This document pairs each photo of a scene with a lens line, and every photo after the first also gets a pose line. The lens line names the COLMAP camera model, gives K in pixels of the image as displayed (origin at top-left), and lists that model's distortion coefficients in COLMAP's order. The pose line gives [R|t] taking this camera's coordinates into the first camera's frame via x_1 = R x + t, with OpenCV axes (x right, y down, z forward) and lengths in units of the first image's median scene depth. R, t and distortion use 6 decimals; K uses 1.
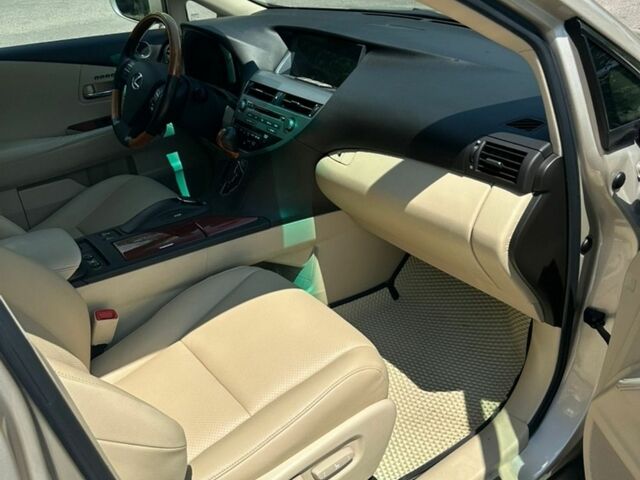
lens RADIAL K [[620.3, 0, 320.5], [0, 620.3, 265.6], [0, 0, 1]] dist [0.189028, -0.466446]
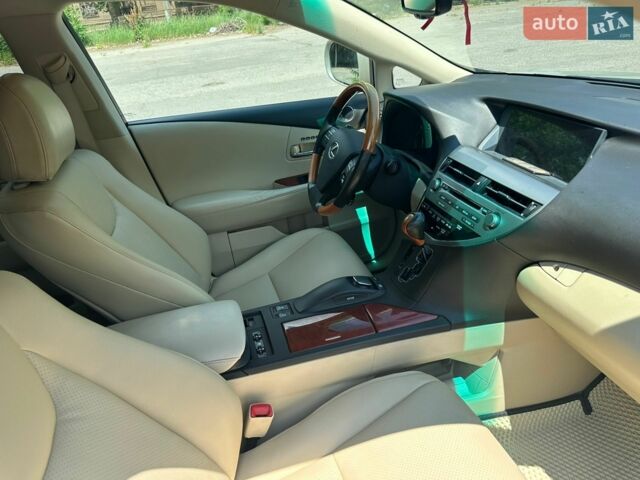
lens RADIAL K [[457.8, 0, 319.6], [0, 457.8, 259.6], [0, 0, 1]] dist [0.105975, -0.166414]
pose [[0.940110, 0.127828, -0.315995, -0.056819], [-0.122698, 0.991785, 0.036165, -0.149644], [0.318022, 0.004773, 0.948071, 0.306135]]
